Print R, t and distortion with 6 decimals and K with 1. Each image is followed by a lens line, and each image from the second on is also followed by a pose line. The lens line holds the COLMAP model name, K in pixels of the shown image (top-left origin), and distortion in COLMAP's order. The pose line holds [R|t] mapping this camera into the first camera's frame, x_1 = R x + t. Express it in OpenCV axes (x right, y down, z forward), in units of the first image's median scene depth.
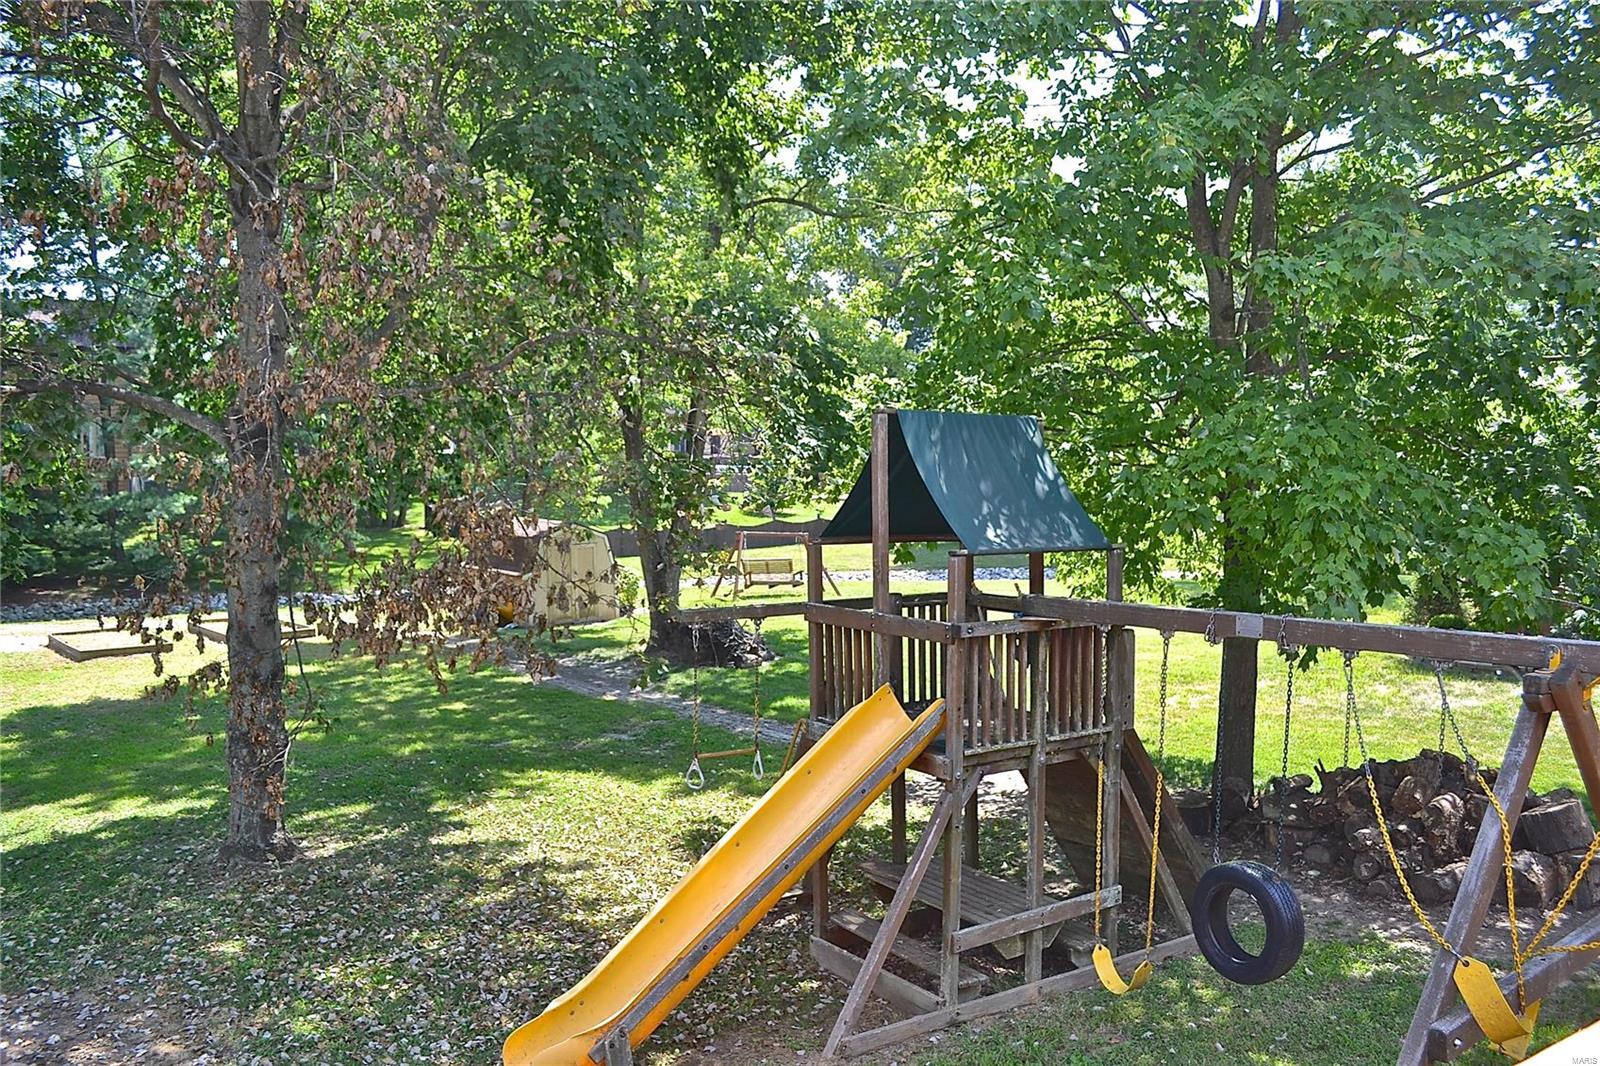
lens RADIAL K [[1278.1, 0, 795.6], [0, 1278.1, 535.0], [0, 0, 1]] dist [-0.082305, 0.009238]
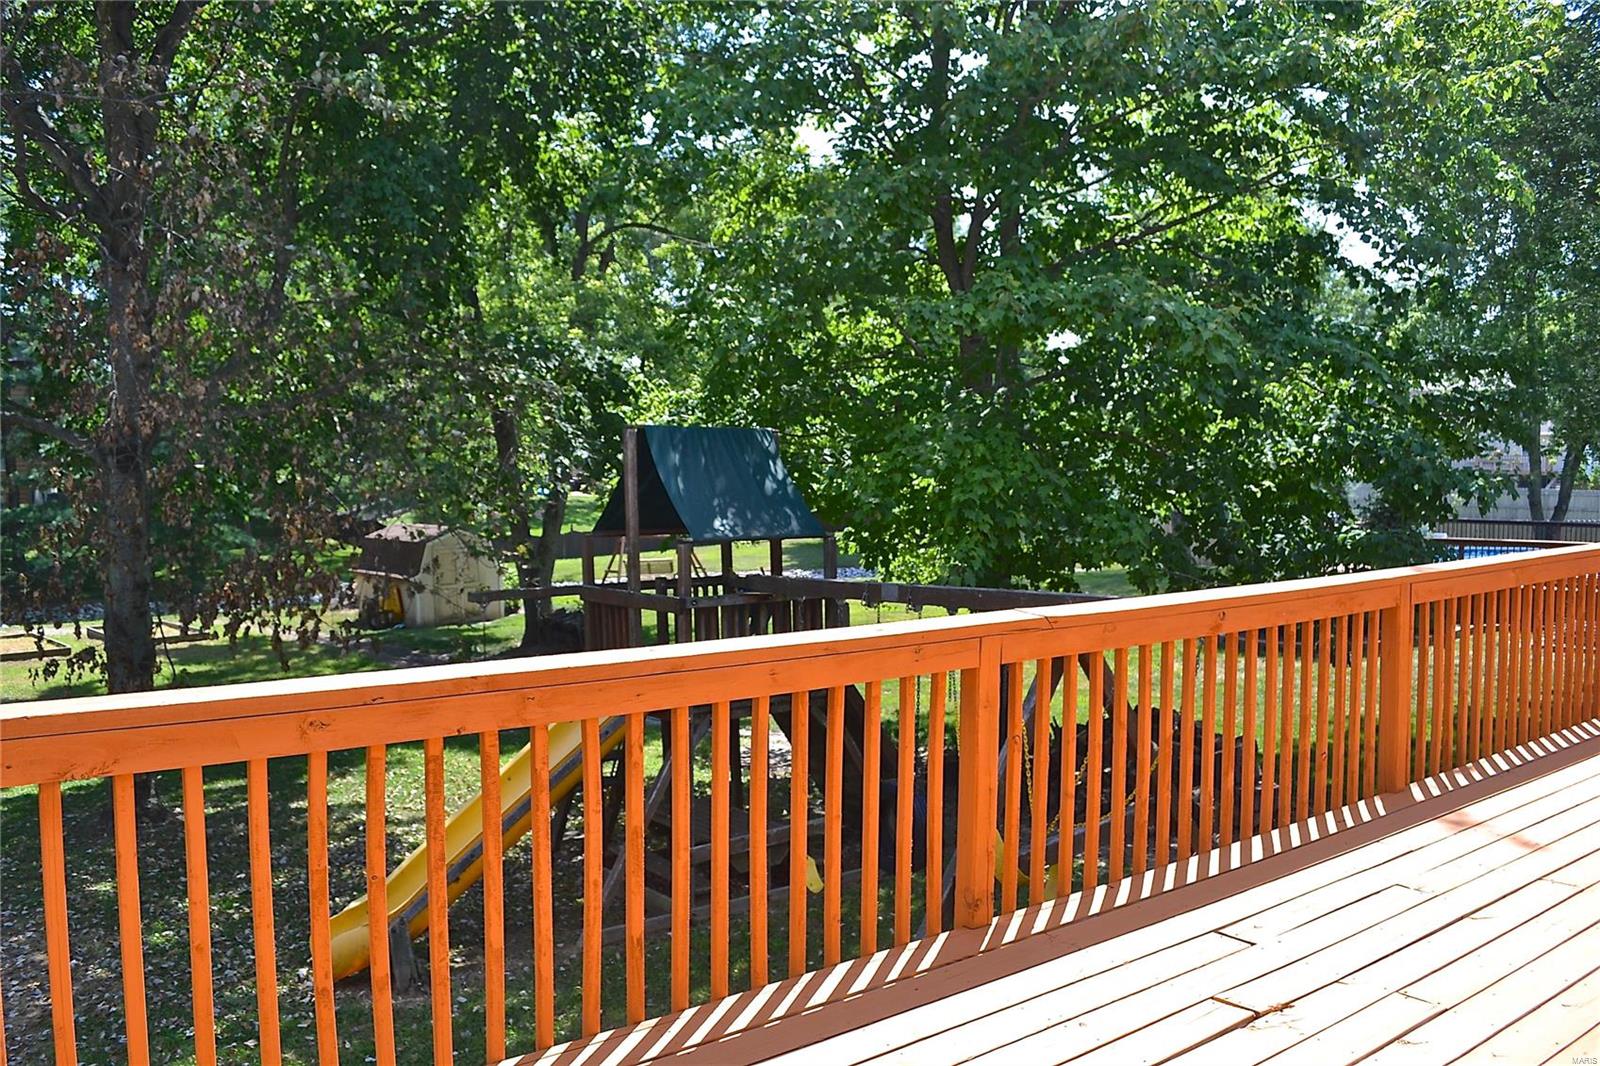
lens RADIAL K [[1278.1, 0, 795.6], [0, 1278.1, 535.0], [0, 0, 1]] dist [-0.082305, 0.009238]
pose [[0.998259, -0.013743, 0.057353, 0.110726], [0.013976, 0.999896, -0.003664, 0.010312], [-0.057297, 0.004459, 0.998347, -0.166489]]
